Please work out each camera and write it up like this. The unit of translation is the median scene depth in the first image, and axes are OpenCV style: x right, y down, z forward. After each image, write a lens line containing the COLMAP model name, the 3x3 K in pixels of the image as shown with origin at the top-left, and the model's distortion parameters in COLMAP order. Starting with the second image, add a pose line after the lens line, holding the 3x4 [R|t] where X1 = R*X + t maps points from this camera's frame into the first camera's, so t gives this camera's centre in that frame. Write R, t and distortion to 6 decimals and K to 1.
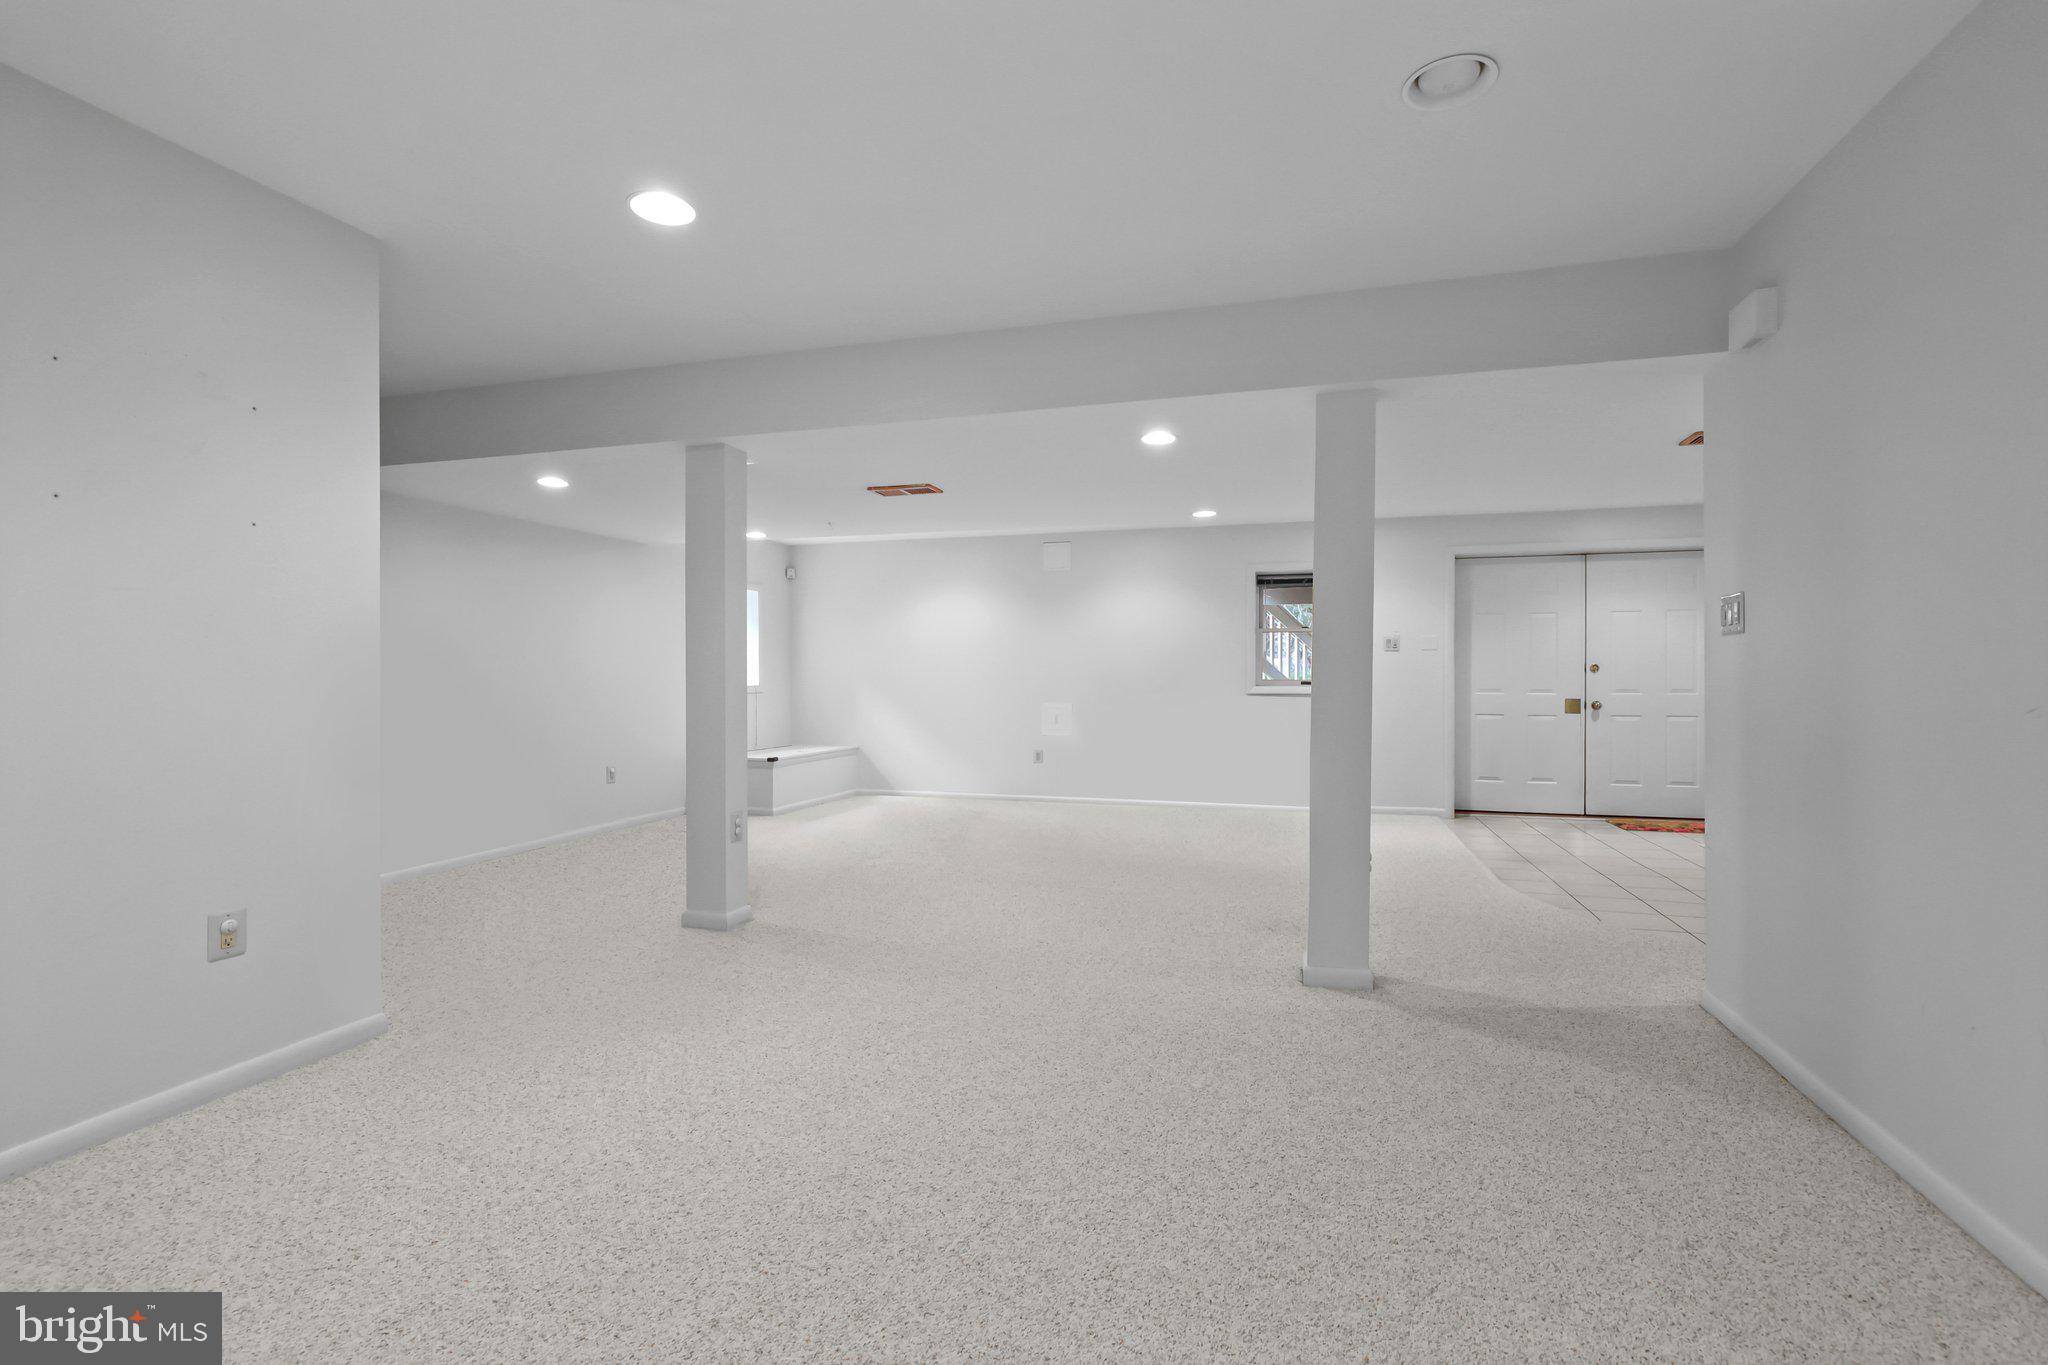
lens RADIAL K [[930.6, 0, 1031.1], [0, 930.6, 668.4], [0, 0, 1]] dist [0.001888, 0.000044]
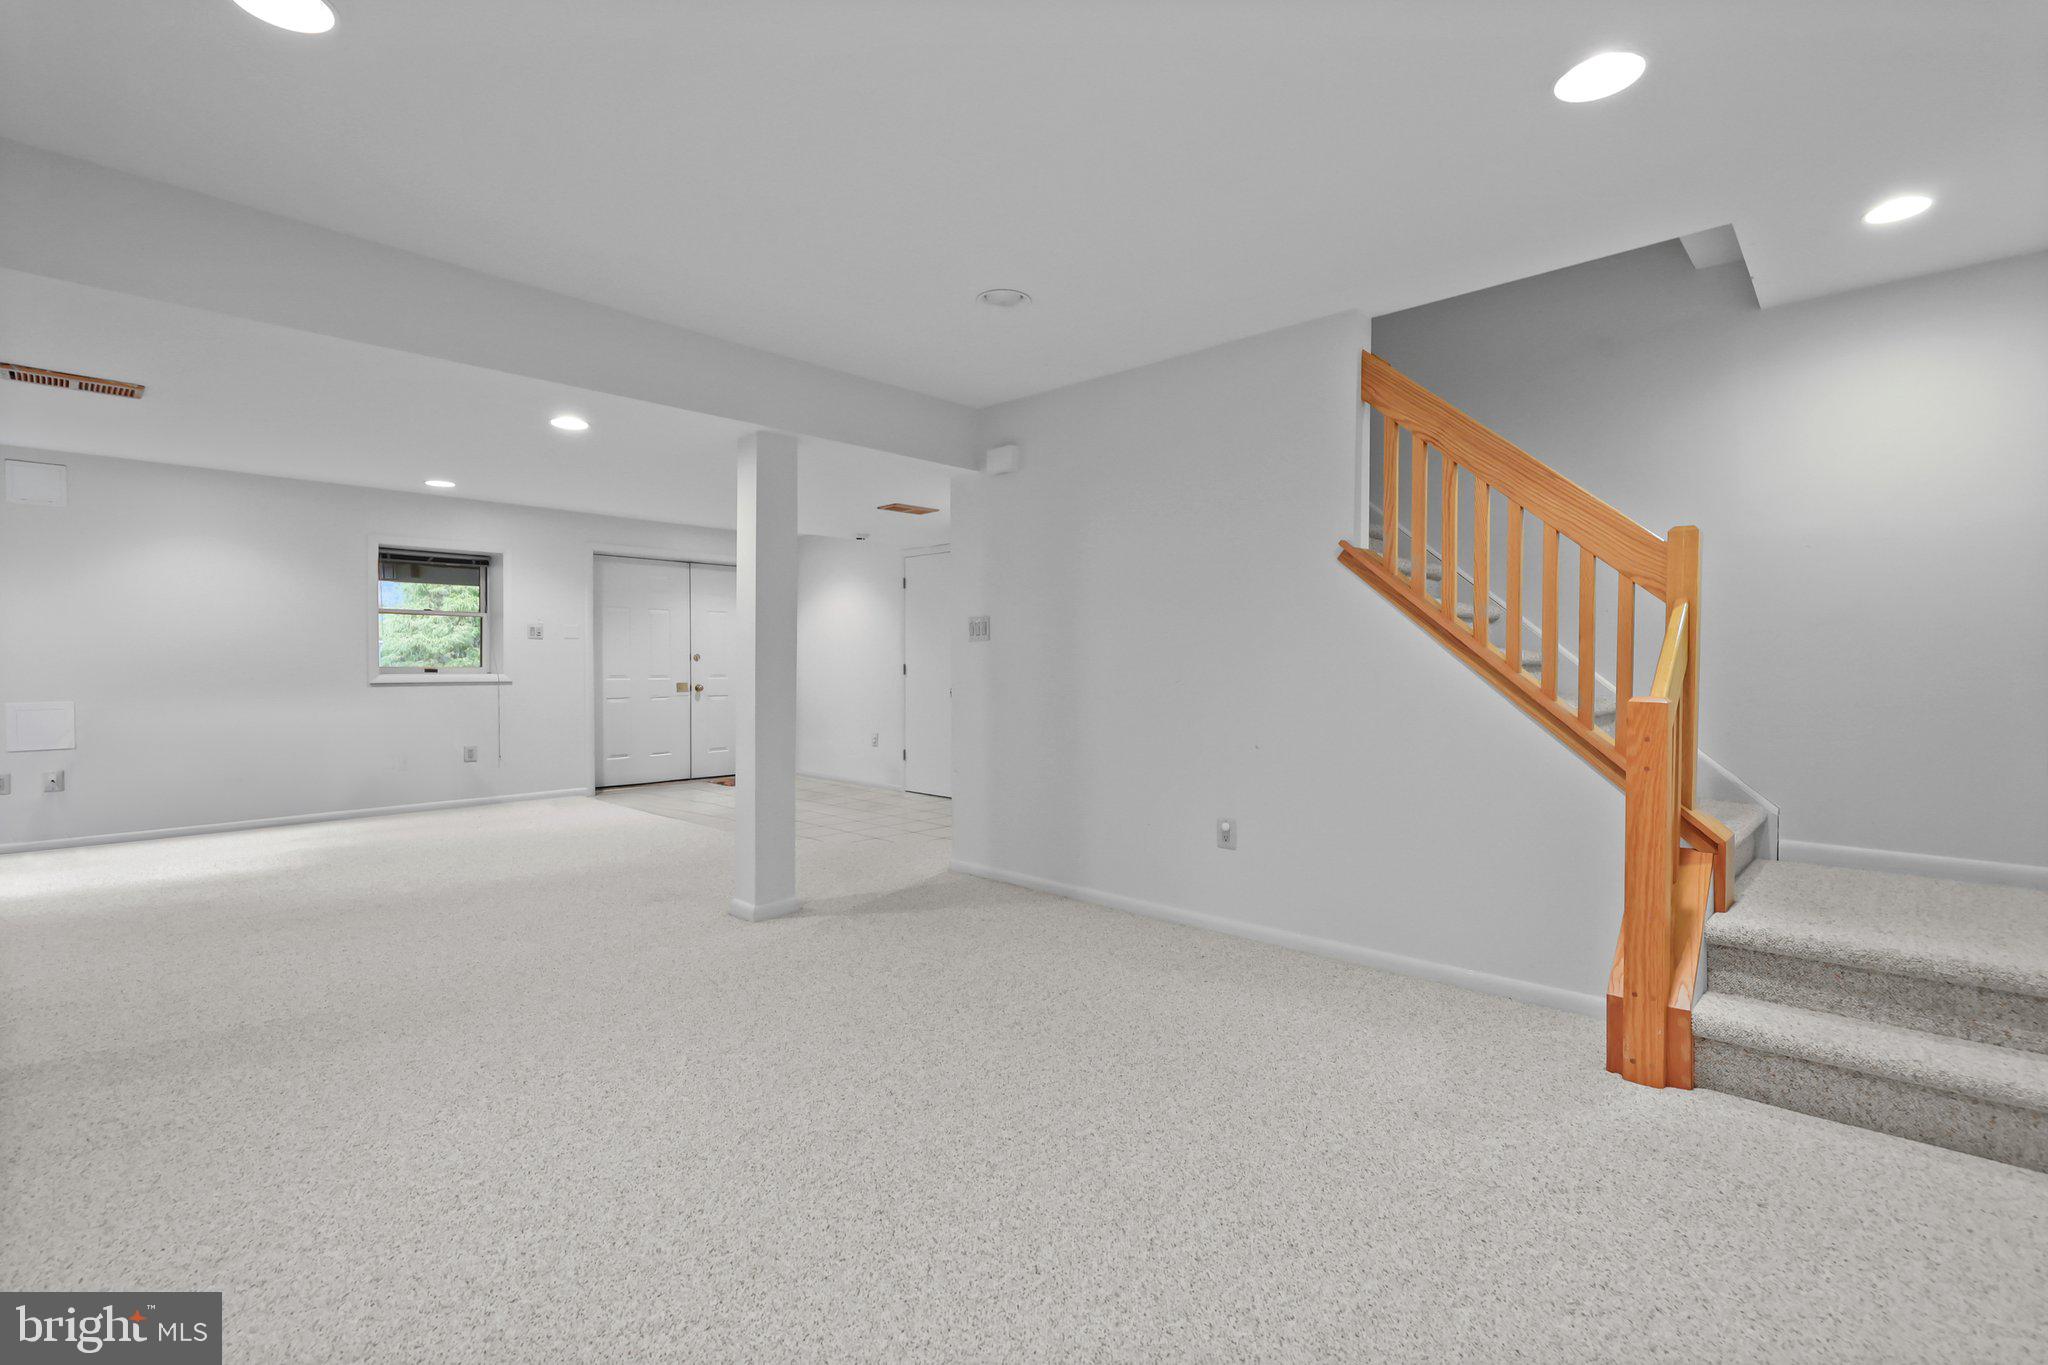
lens RADIAL K [[930.6, 0, 1031.1], [0, 930.6, 668.4], [0, 0, 1]] dist [0.001888, 0.000044]
pose [[0.453197, -0.002259, 0.891408, -0.600987], [-0.011769, 0.999894, 0.008518, -0.002869], [-0.891333, -0.014351, 0.453123, 0.134819]]
